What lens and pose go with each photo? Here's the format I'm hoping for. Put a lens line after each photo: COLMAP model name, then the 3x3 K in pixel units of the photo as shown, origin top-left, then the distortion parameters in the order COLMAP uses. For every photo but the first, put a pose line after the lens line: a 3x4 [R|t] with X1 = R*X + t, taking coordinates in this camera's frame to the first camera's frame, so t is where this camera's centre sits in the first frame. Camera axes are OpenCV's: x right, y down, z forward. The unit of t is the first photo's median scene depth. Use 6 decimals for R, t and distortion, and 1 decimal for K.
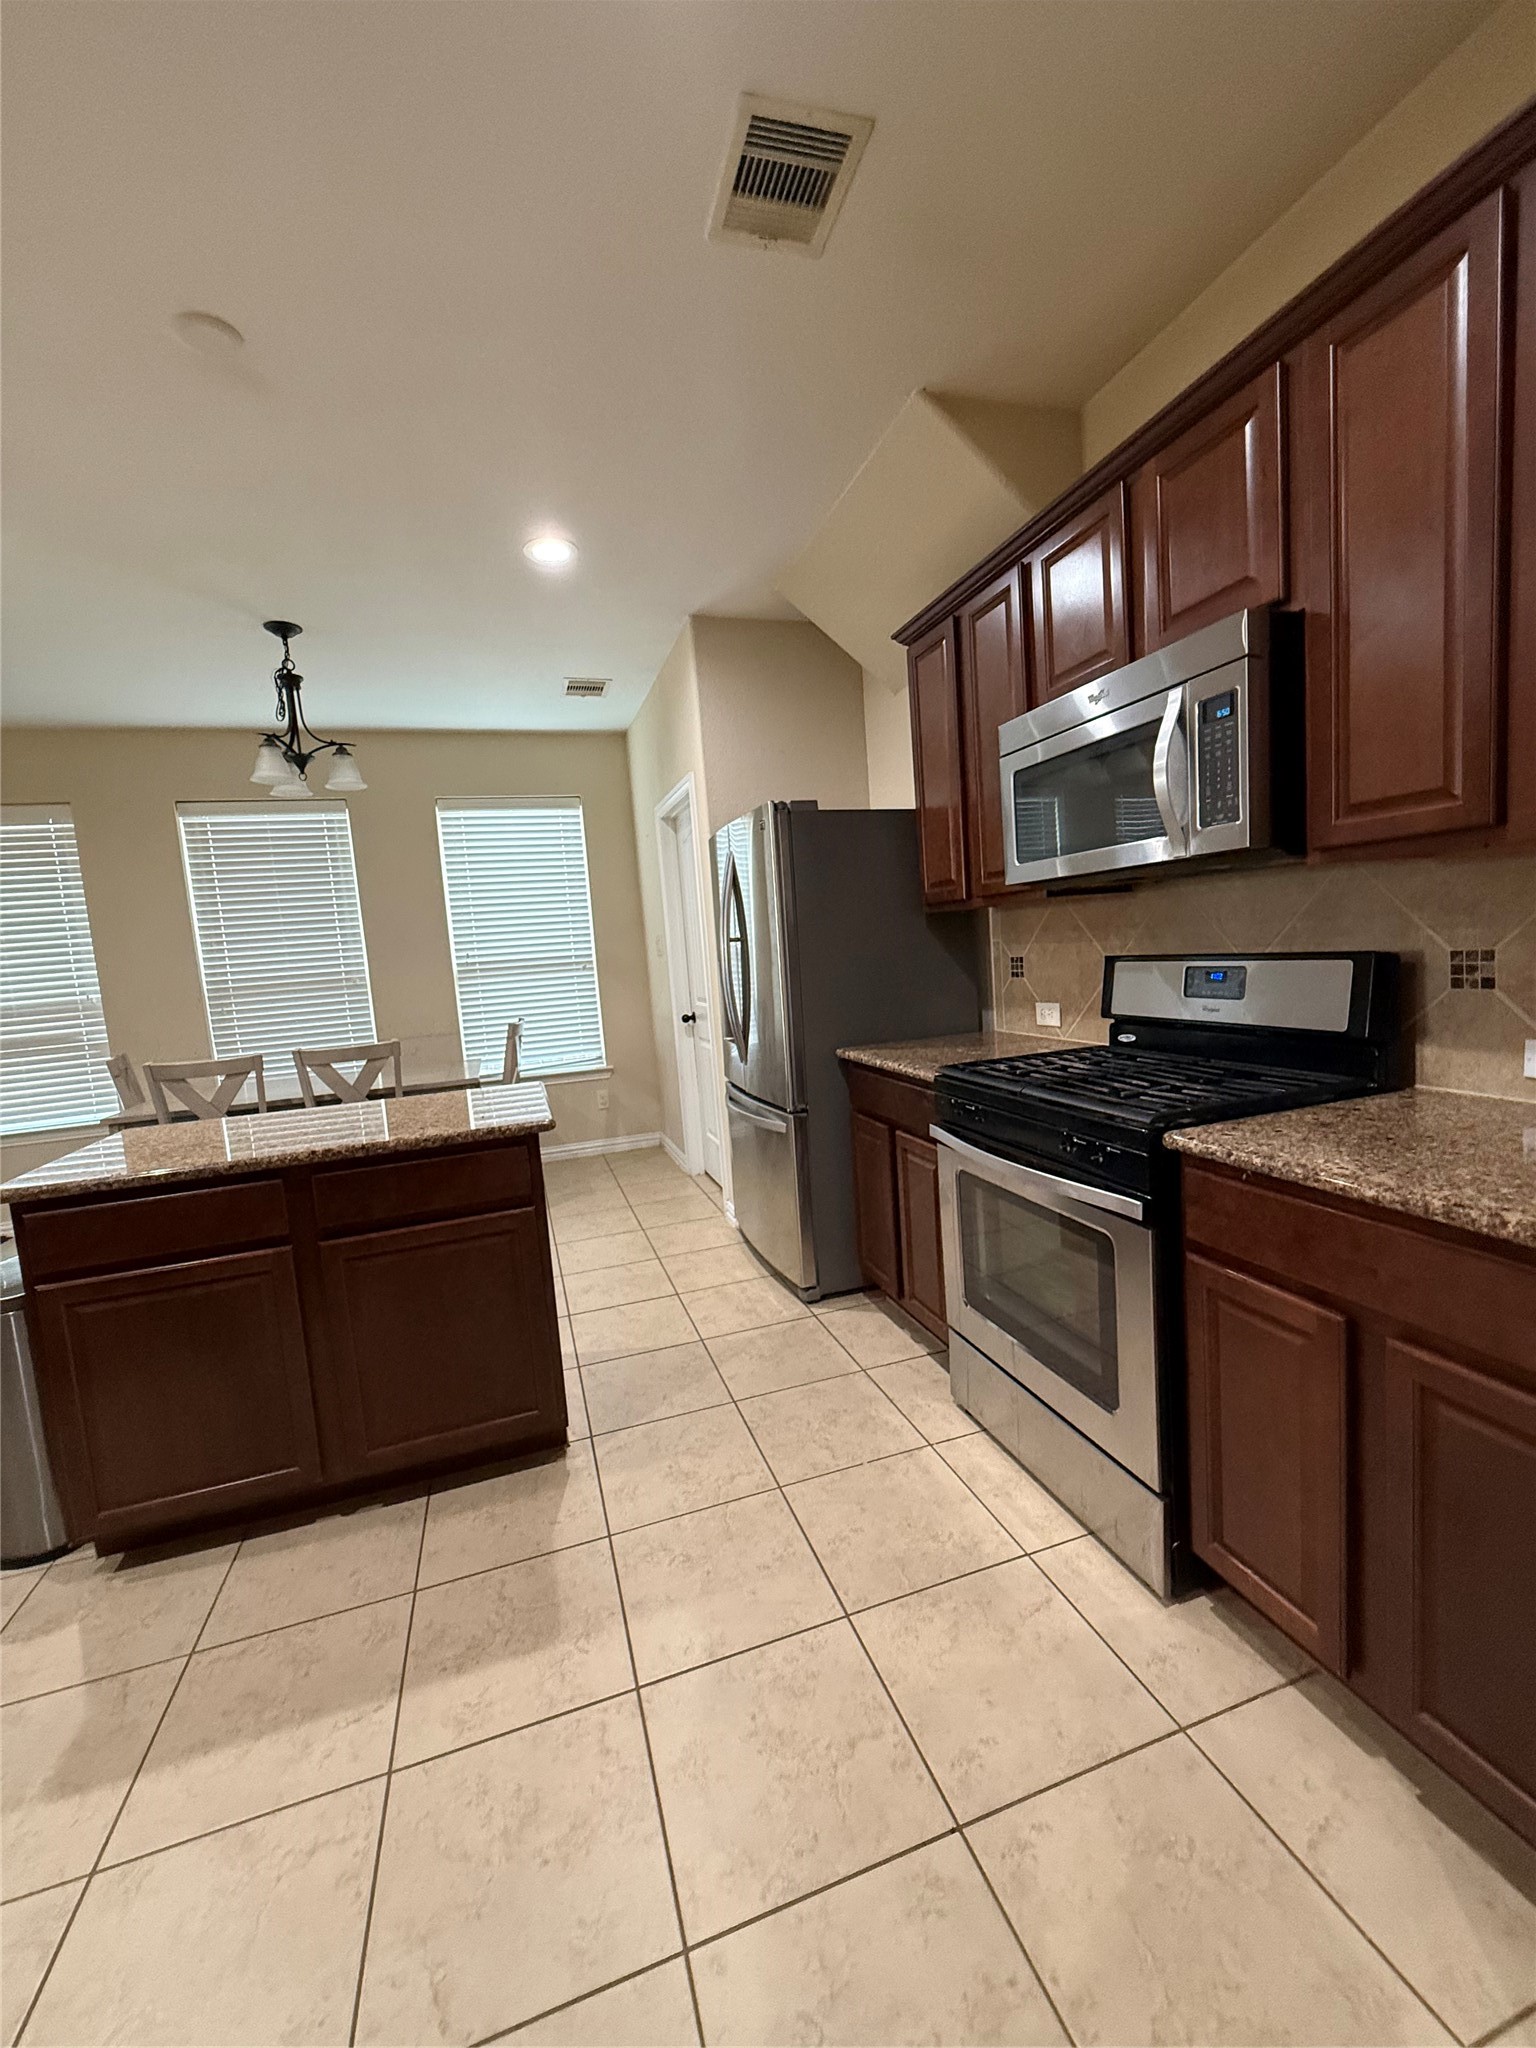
lens RADIAL K [[813.7, 0, 763.3], [0, 813.7, 1024.5], [0, 0, 1]] dist [0.000135, -0.000202]
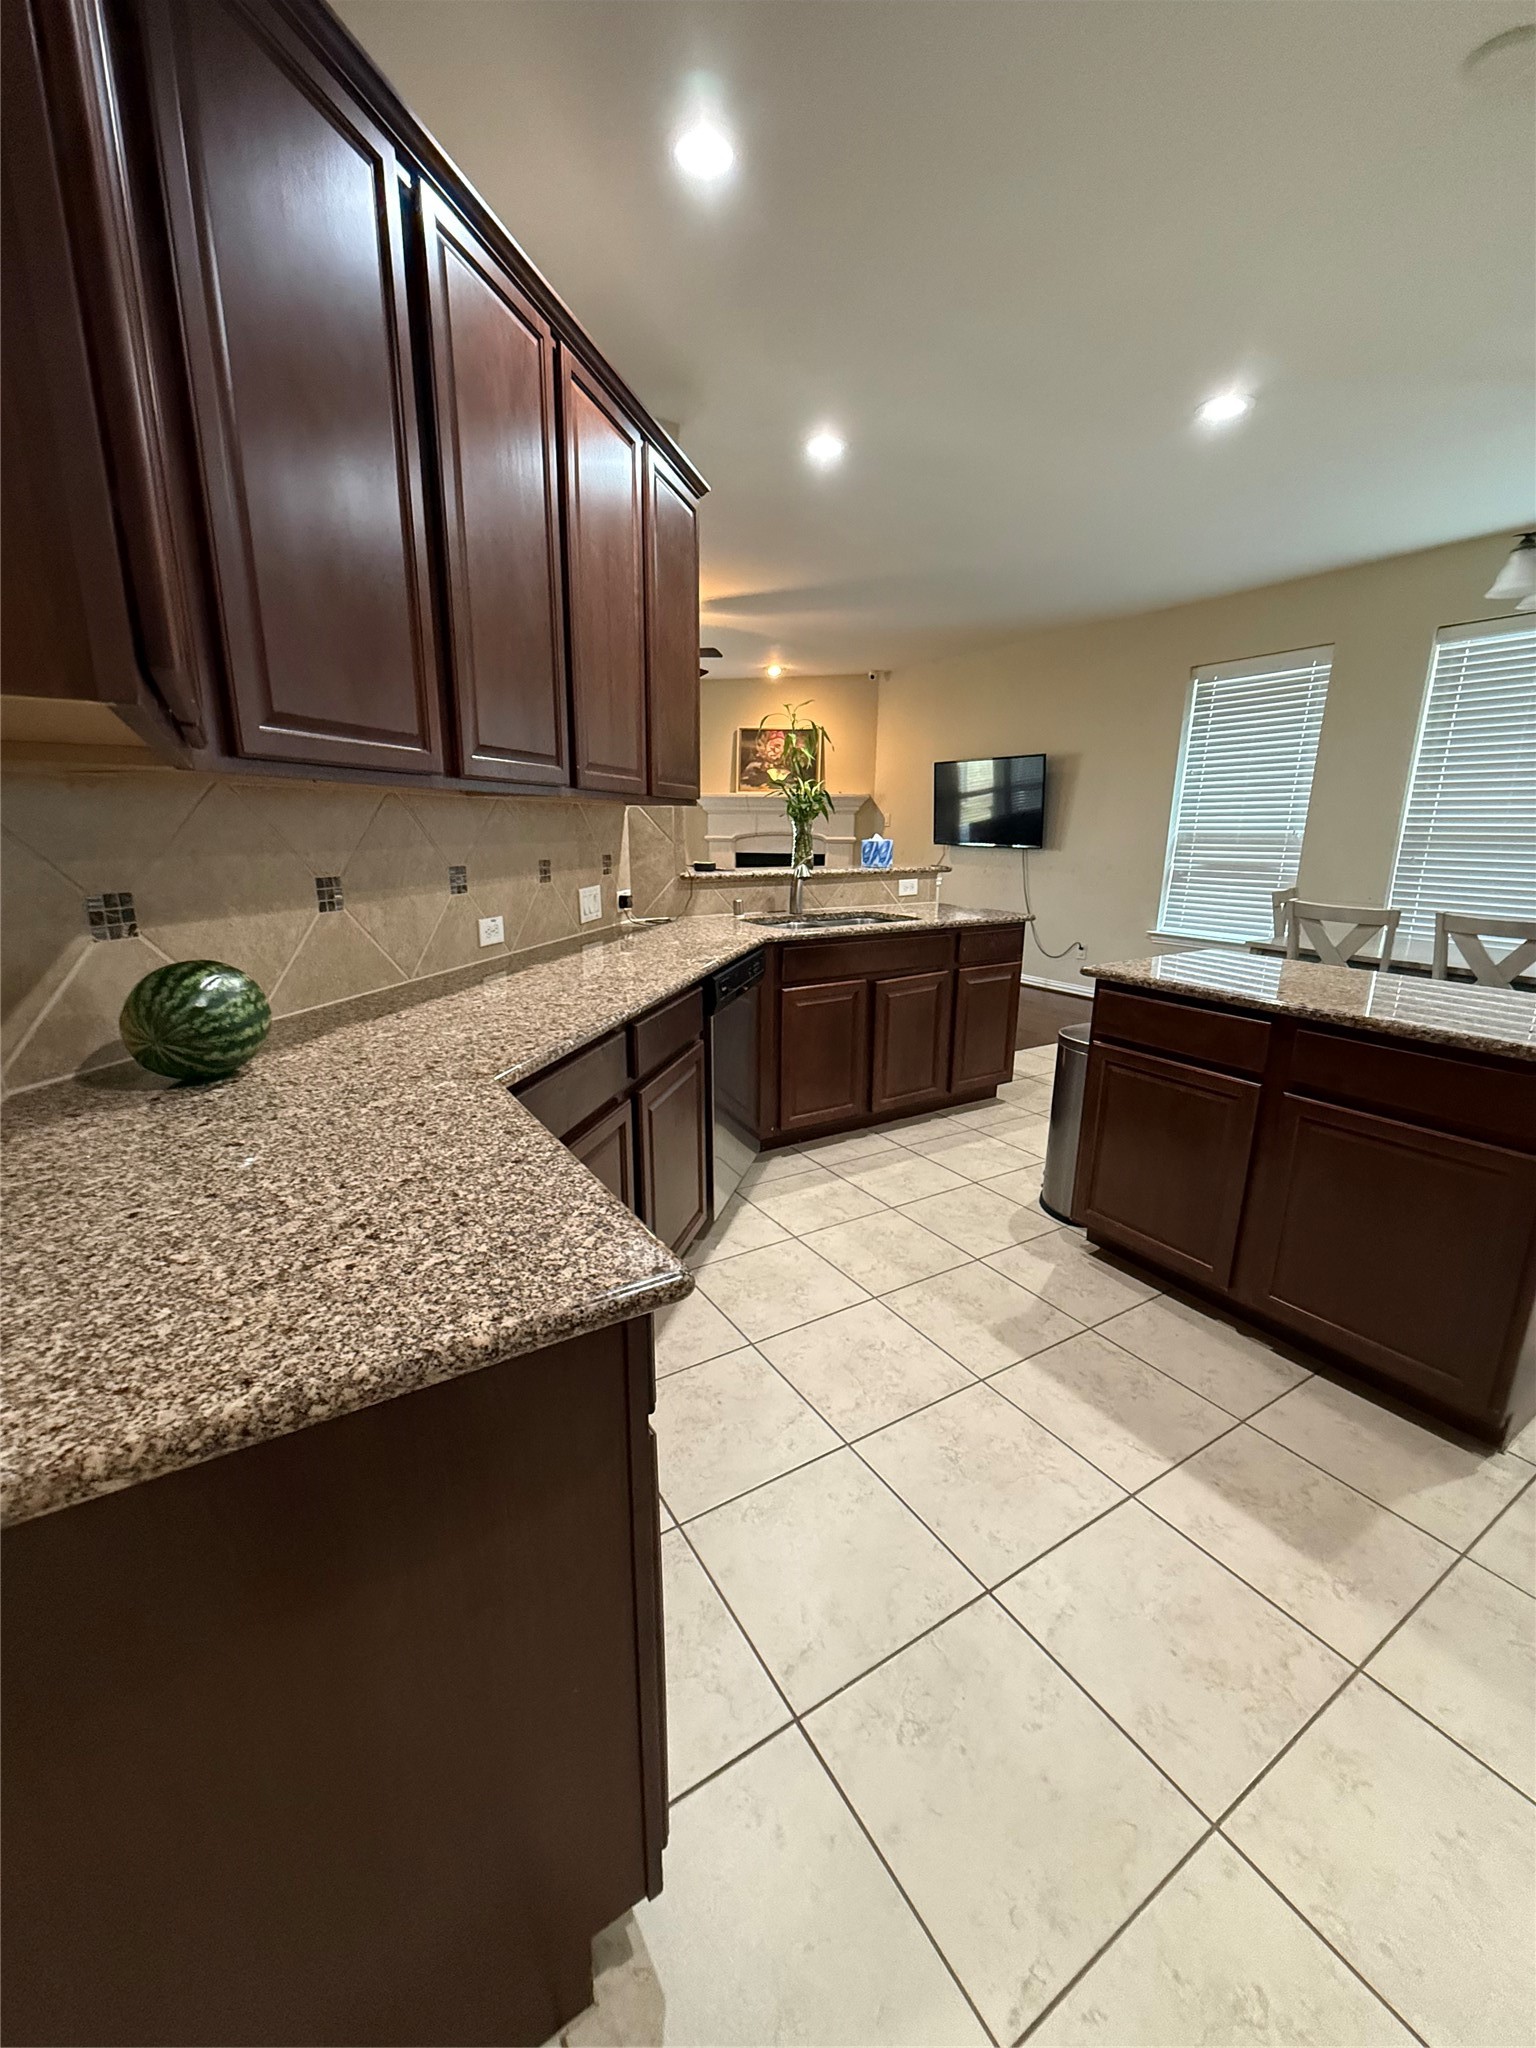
lens RADIAL K [[813.7, 0, 755.2], [0, 813.7, 1021.9], [0, 0, 1]] dist [0.000135, -0.000202]
pose [[0.227920, 0.302407, -0.925528, 0.235674], [-0.119819, 0.952033, 0.281560, -0.029823], [0.966279, 0.046723, 0.253221, 0.071520]]
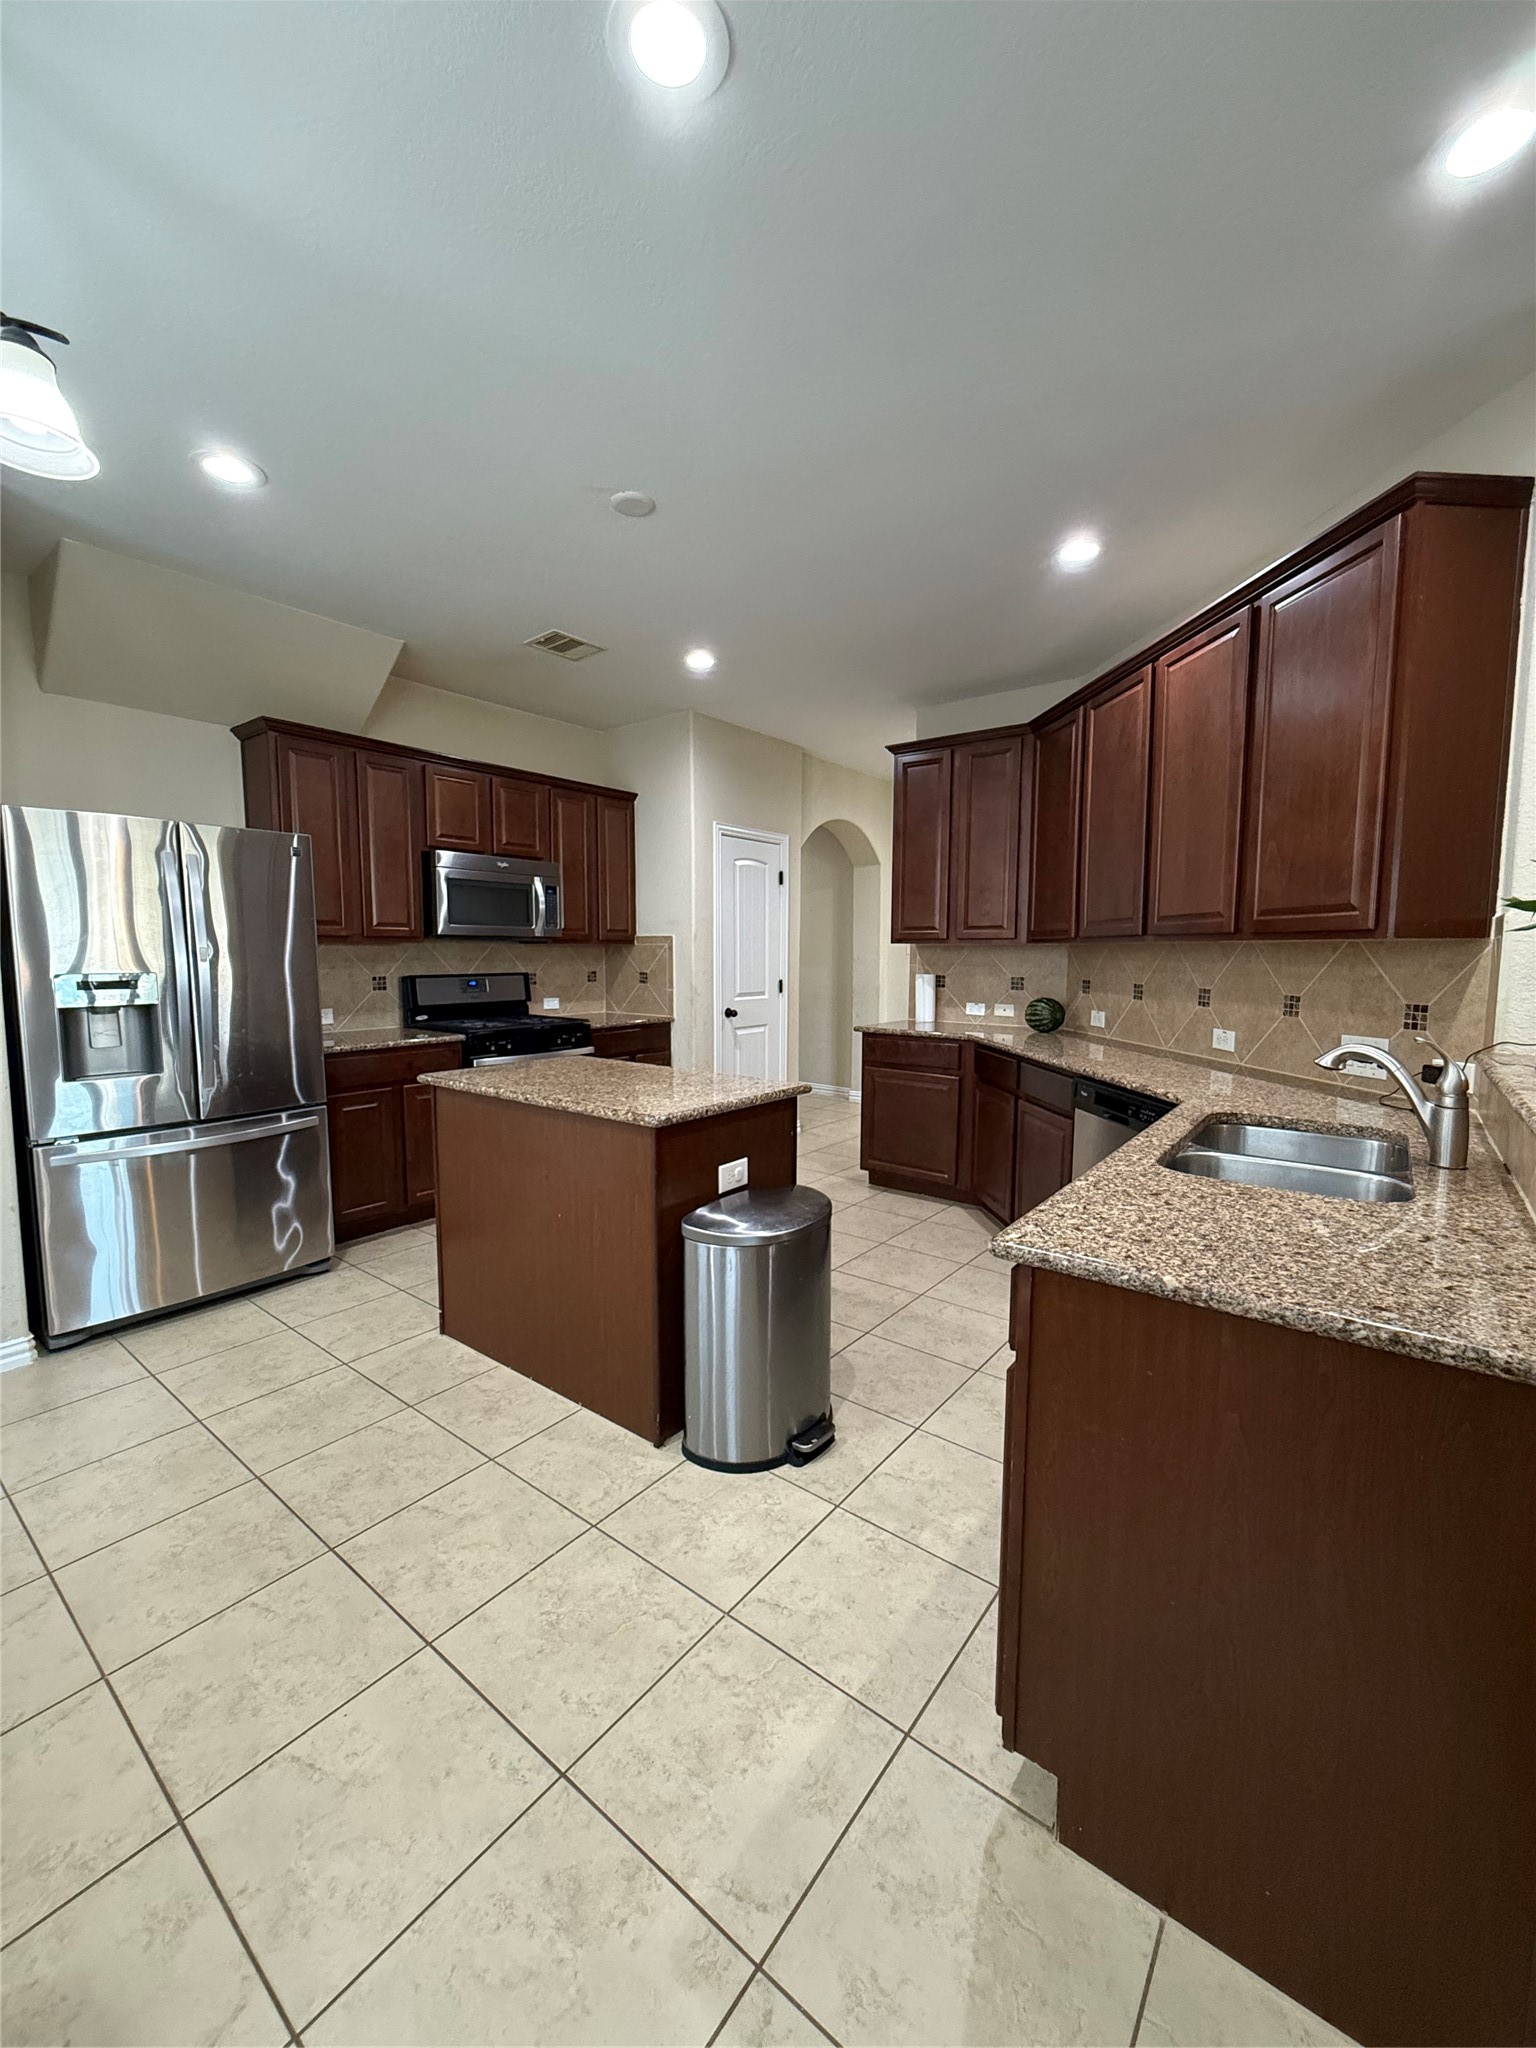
lens RADIAL K [[813.7, 0, 769.5], [0, 813.7, 1026.7], [0, 0, 1]] dist [0.000135, -0.000202]
pose [[-0.562266, -0.001566, 0.826955, -1.913463], [0.122141, 0.988873, 0.084920, -0.042025], [-0.817886, 0.148753, -0.555819, 1.662313]]
